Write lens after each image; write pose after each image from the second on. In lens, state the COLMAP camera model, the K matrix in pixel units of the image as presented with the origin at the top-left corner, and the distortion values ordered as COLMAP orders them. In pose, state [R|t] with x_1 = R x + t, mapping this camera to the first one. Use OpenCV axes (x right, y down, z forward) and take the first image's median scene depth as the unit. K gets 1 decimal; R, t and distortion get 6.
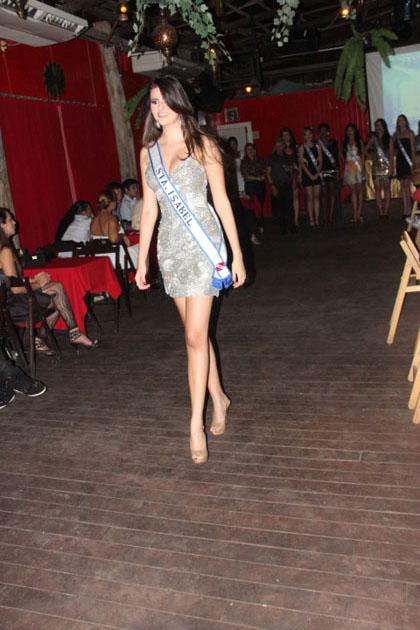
lens RADIAL K [[620.3, 0, 211.6], [0, 620.3, 307.4], [0, 0, 1]] dist [-0.136171, 0.244708]
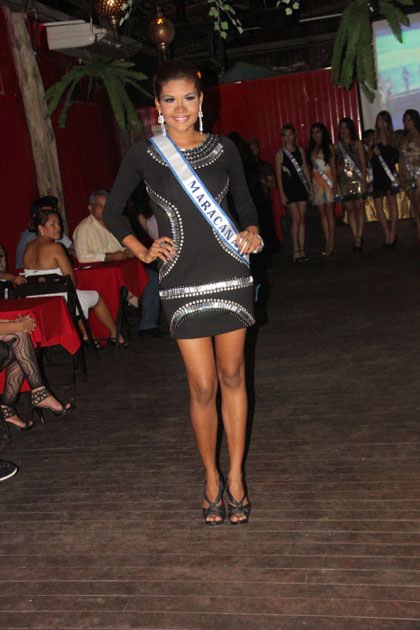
lens RADIAL K [[883.6, 0, 210.4], [0, 883.6, 307.5], [0, 0, 1]] dist [0.012503, 0.588457]
pose [[0.993636, -0.027612, 0.109202, -0.156489], [0.037187, 0.995545, -0.086641, 0.040636], [-0.106323, 0.090150, 0.990236, -0.083907]]
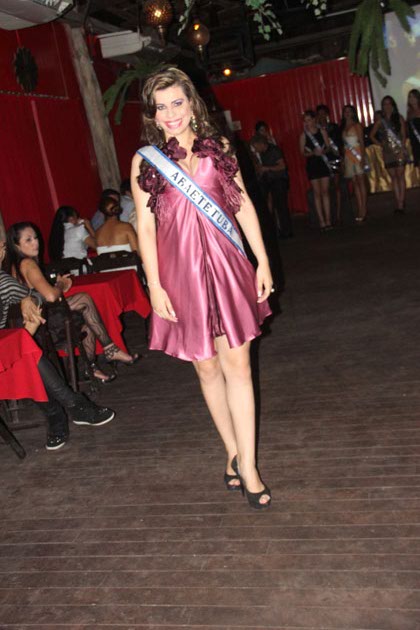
lens RADIAL K [[760.3, 0, 211.6], [0, 760.3, 310.6], [0, 0, 1]] dist [-0.019223, 0.311164]
pose [[0.994423, -0.079563, 0.069224, -0.199718], [0.082434, 0.995807, -0.039657, 0.037256], [-0.065779, 0.045142, 0.996813, -0.093678]]
